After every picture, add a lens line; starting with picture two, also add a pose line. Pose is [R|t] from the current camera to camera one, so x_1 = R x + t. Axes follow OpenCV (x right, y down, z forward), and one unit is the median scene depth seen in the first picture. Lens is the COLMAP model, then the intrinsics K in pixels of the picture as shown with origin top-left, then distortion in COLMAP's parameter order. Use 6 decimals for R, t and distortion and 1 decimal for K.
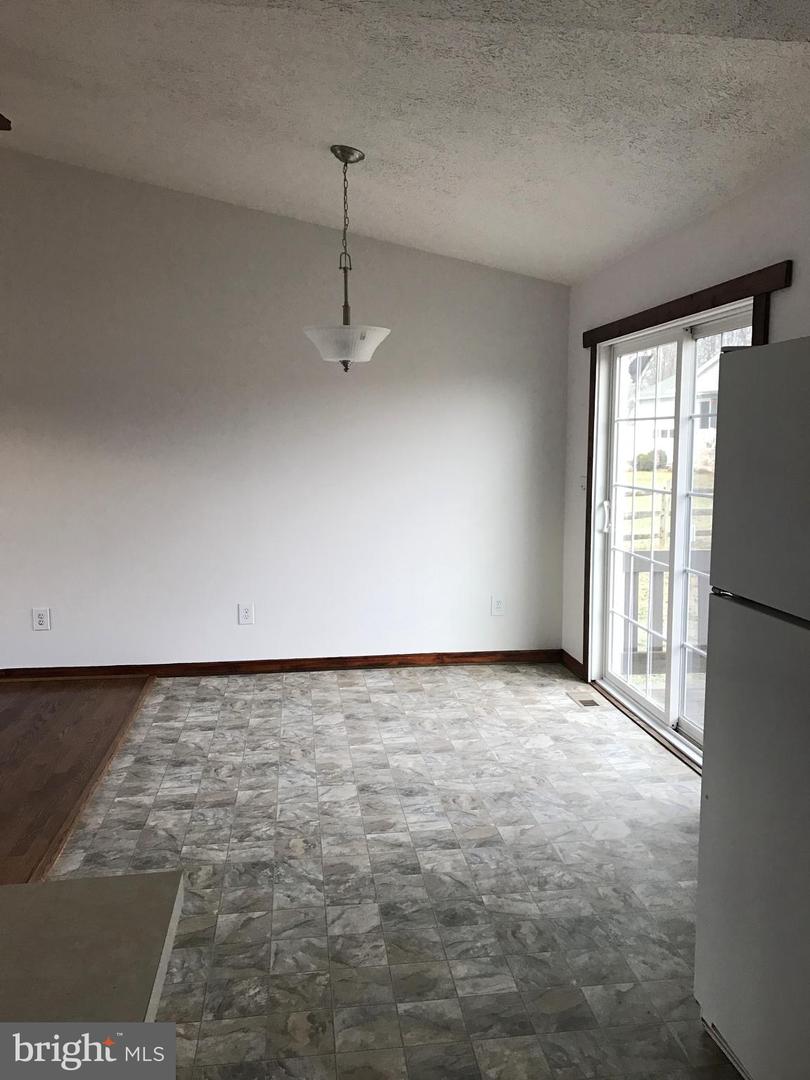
lens RADIAL K [[883.9, 0, 420.6], [0, 883.9, 543.8], [0, 0, 1]] dist [-0.015444, 0.053948]
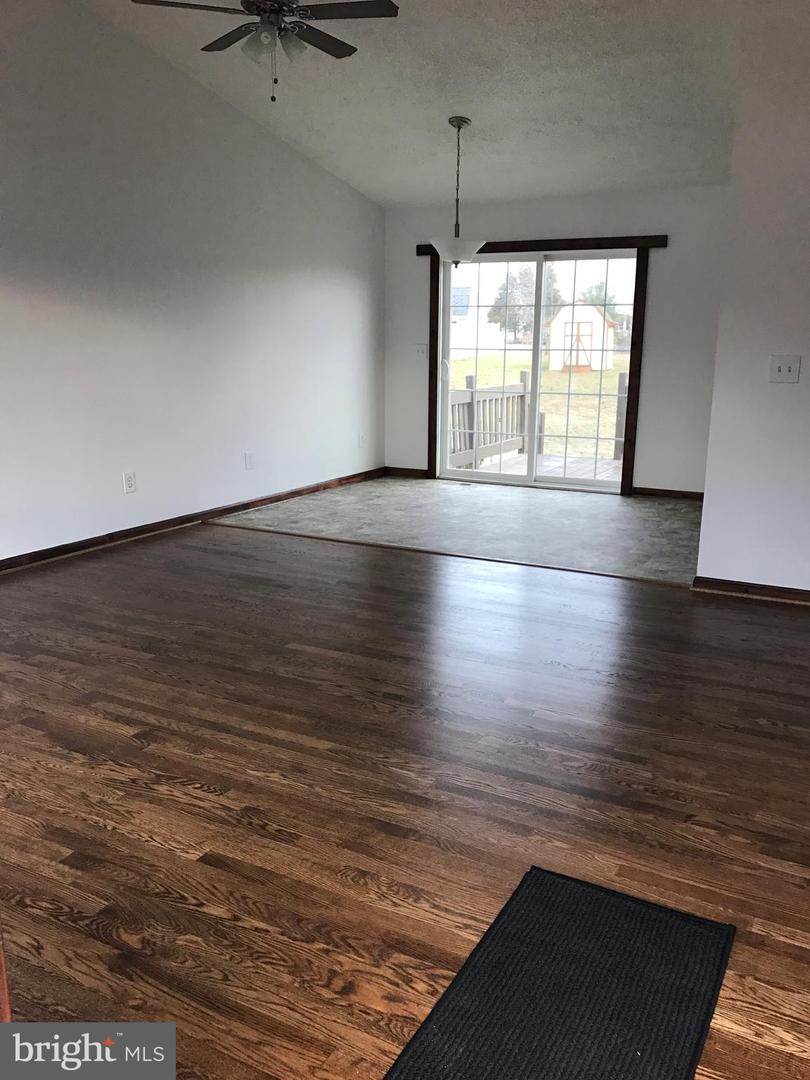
lens RADIAL K [[892.7, 0, 425.0], [0, 892.7, 536.6], [0, 0, 1]] dist [0.039206, -0.058356]
pose [[0.596253, -0.172915, 0.783953, -1.686043], [0.086496, 0.984680, 0.151403, 0.028008], [-0.798123, -0.022465, 0.602075, 0.107965]]
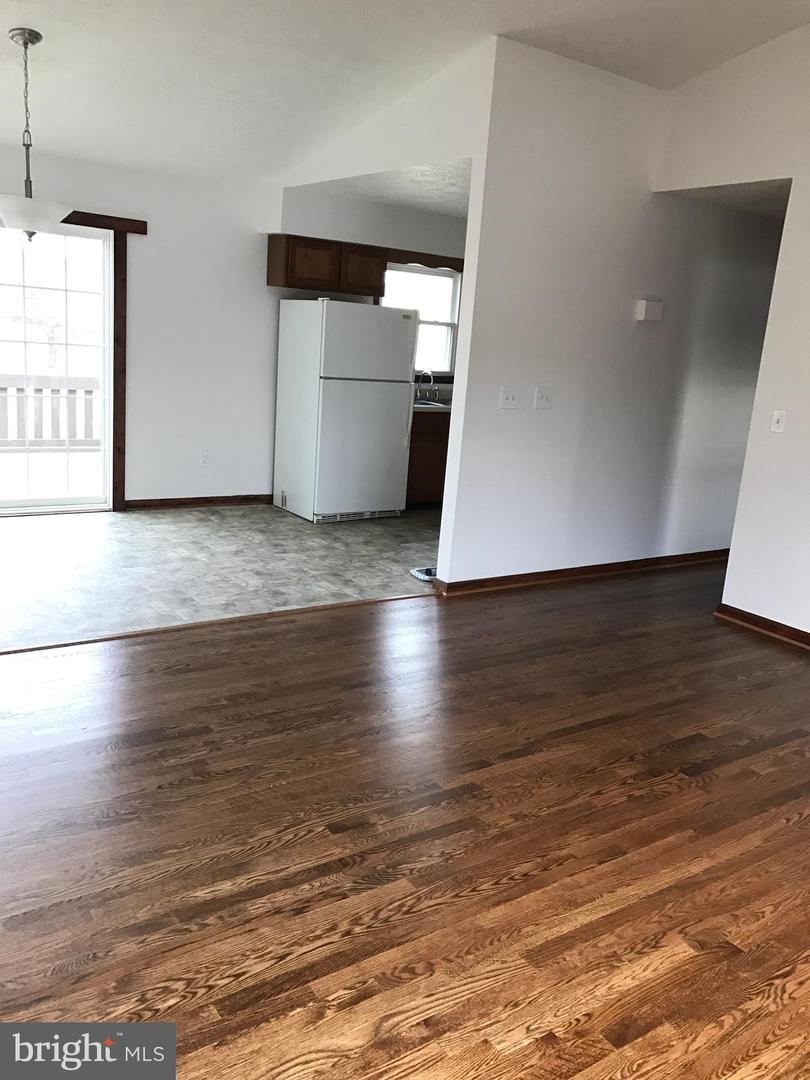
lens RADIAL K [[878.7, 0, 405.0], [0, 878.7, 540.0], [0, 0, 1]] dist [0.023167, -0.008464]
pose [[-0.441662, -0.242890, 0.863678, -1.604776], [0.024073, 0.959102, 0.282036, -0.163549], [-0.896859, 0.145356, -0.417752, 1.302047]]
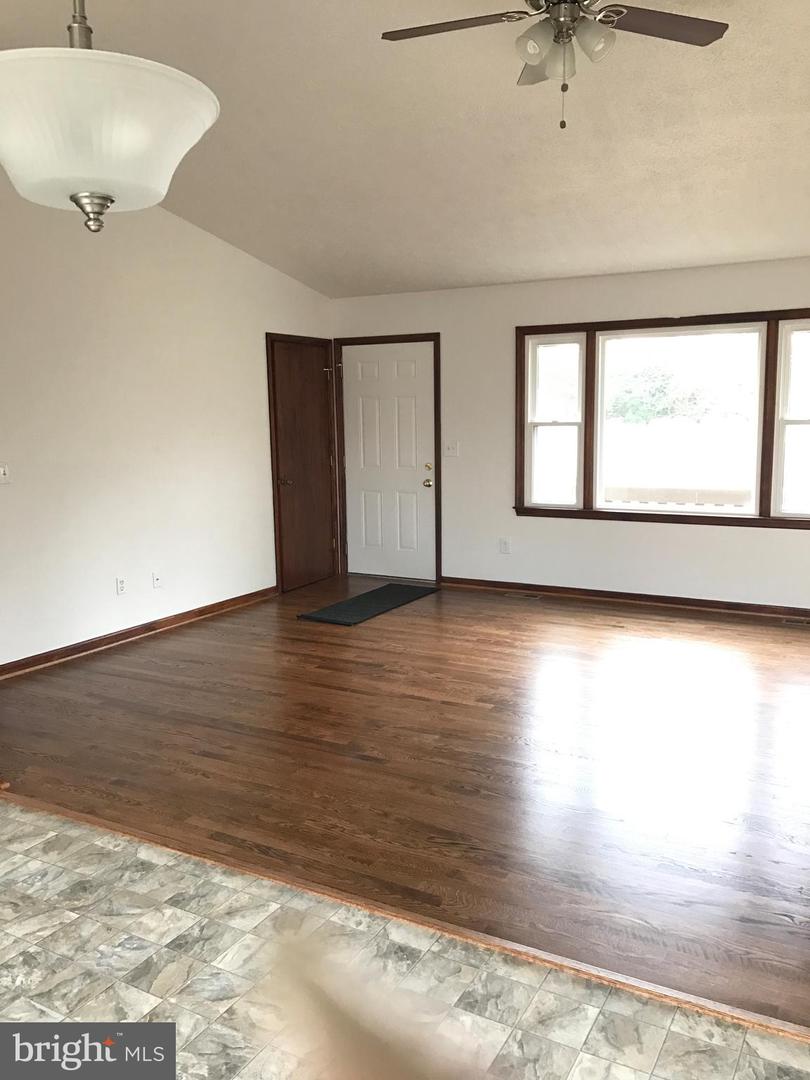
lens RADIAL K [[892.7, 0, 425.0], [0, 892.7, 536.6], [0, 0, 1]] dist [0.039206, -0.058356]
pose [[-0.602140, 0.123827, -0.788730, 0.149393], [-0.076112, 0.974497, 0.211098, -0.195816], [0.794755, 0.187142, -0.577359, 1.575346]]
